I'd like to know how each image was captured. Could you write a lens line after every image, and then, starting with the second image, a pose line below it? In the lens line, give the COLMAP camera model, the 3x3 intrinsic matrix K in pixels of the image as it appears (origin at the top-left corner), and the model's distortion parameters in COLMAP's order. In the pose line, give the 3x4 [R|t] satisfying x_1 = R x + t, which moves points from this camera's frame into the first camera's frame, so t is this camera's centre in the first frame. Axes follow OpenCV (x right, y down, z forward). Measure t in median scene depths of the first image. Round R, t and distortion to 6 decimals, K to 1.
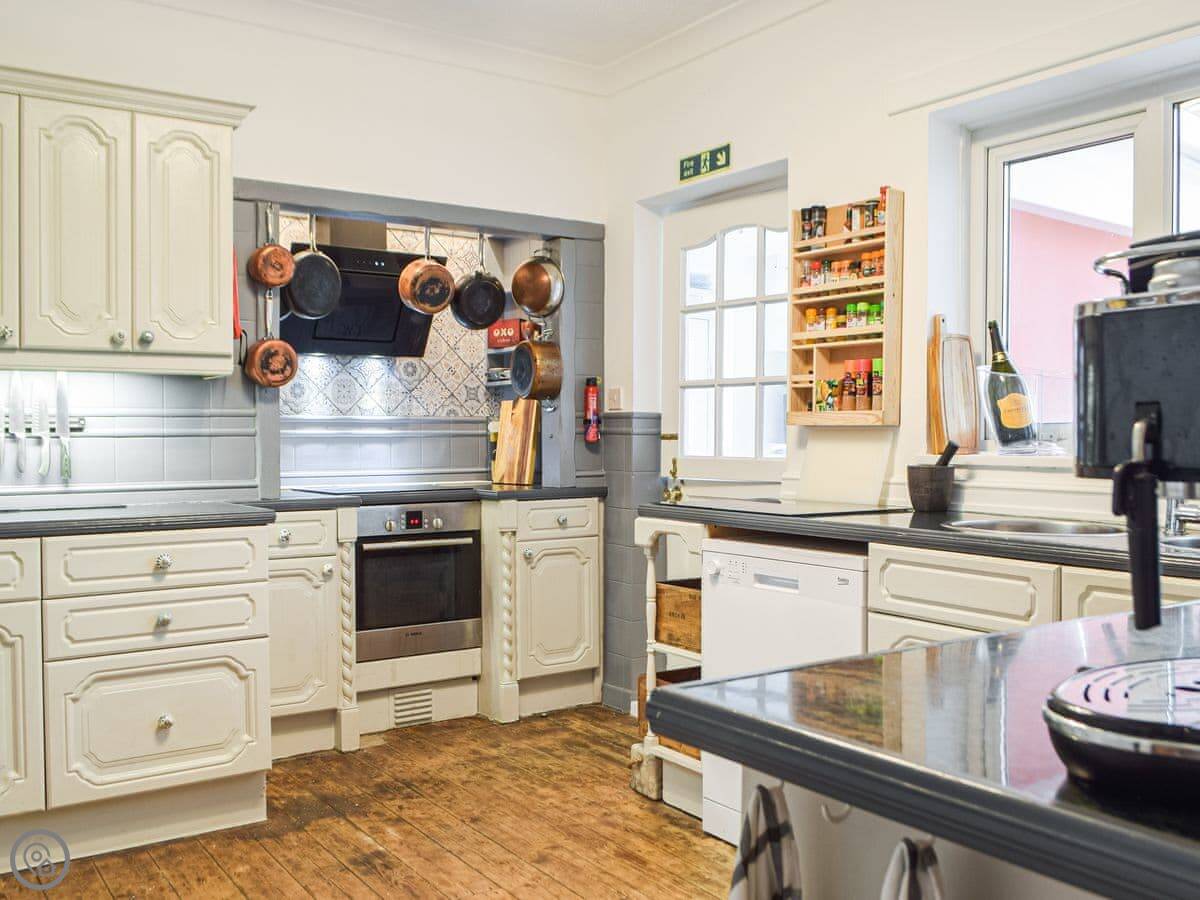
lens RADIAL K [[1029.8, 0, 536.4], [0, 1029.8, 447.5], [0, 0, 1]] dist [0.010866, 0.023767]
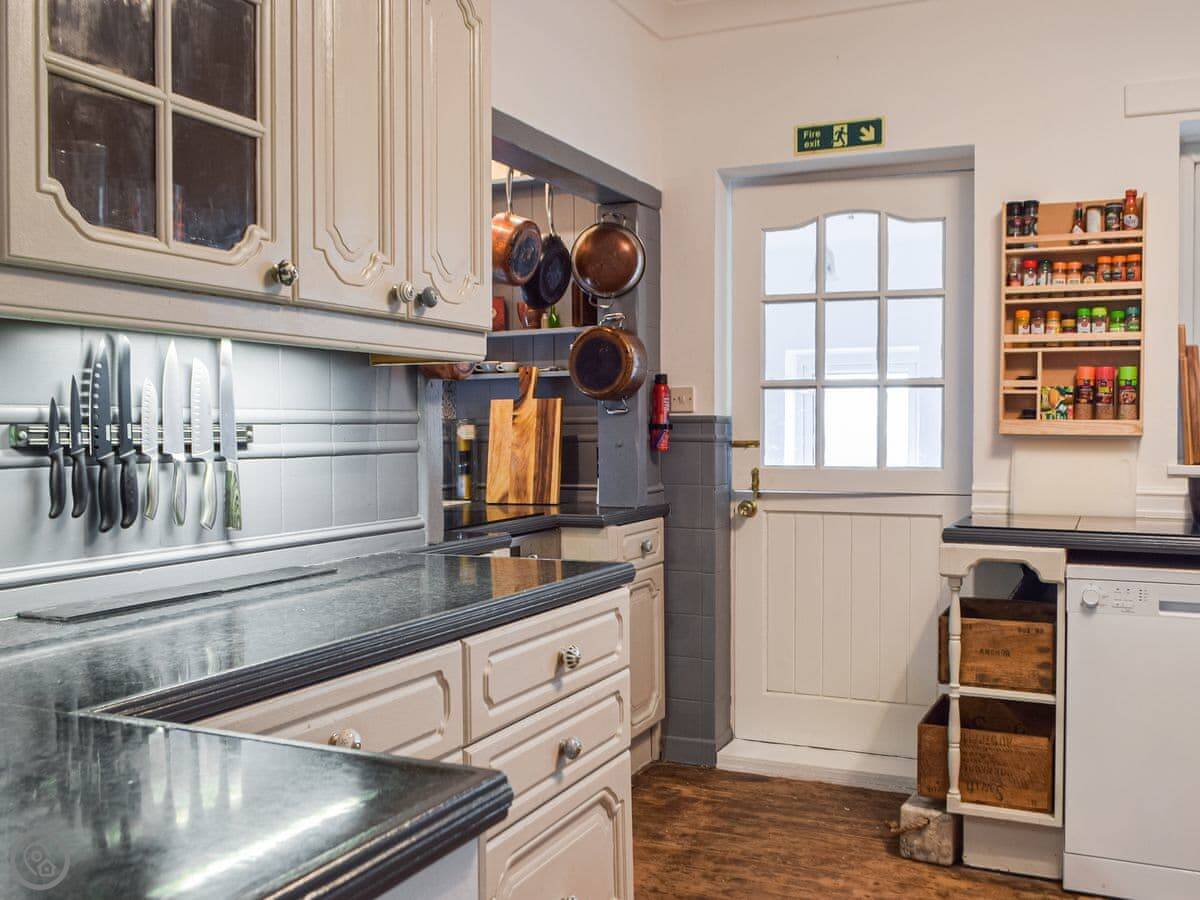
lens RADIAL K [[1079.2, 0, 598.3], [0, 1079.2, 465.1], [0, 0, 1]] dist [-0.004271, -0.006992]
pose [[0.853379, -0.017534, 0.520996, -0.476569], [0.007052, 0.999731, 0.022095, -0.014894], [-0.521243, -0.015182, 0.853273, 0.299442]]
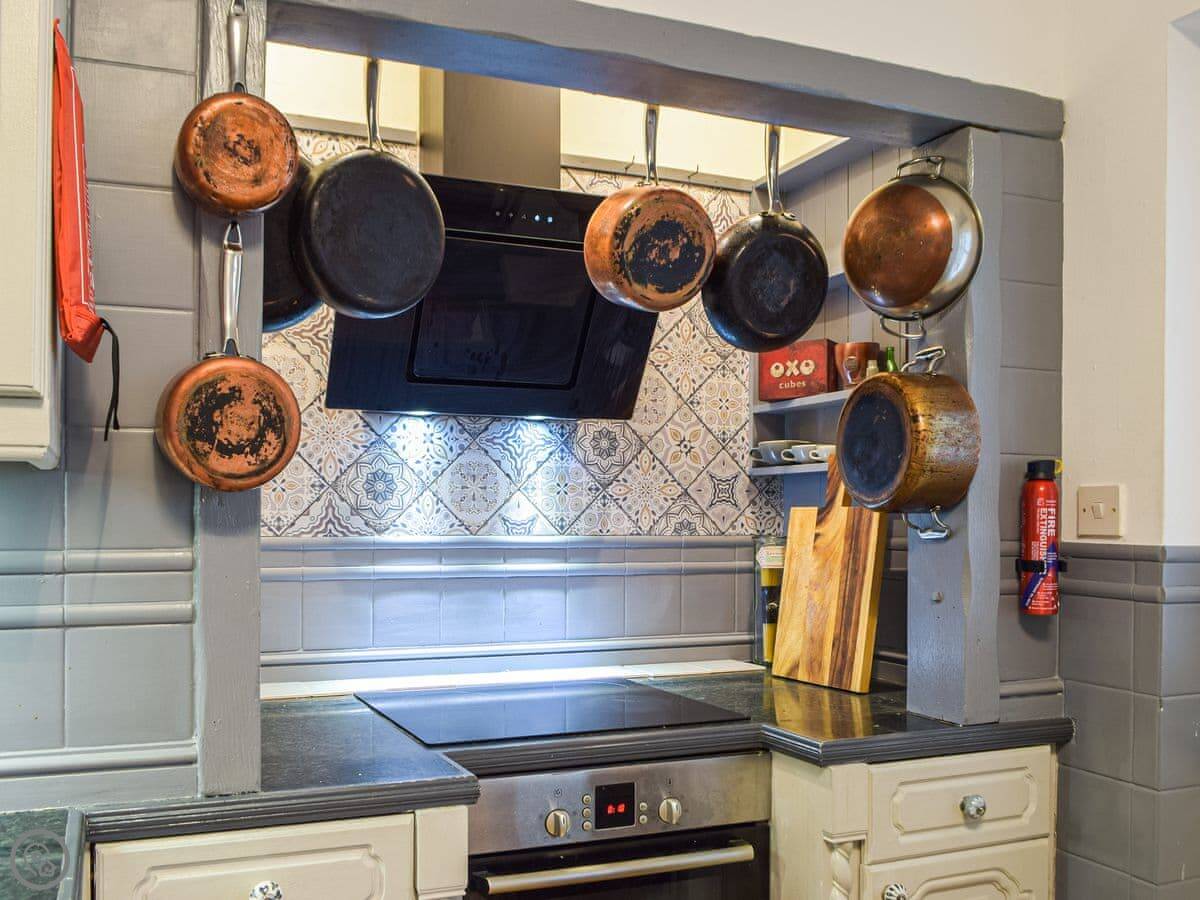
lens RADIAL K [[1074.2, 0, 521.7], [0, 1074.2, 517.2], [0, 0, 1]] dist [0.000064, 0.001663]
pose [[0.981828, 0.008965, -0.189563, -0.074909], [-0.010867, 0.999900, -0.008995, -0.041267], [0.189463, 0.010892, 0.981827, 0.570152]]
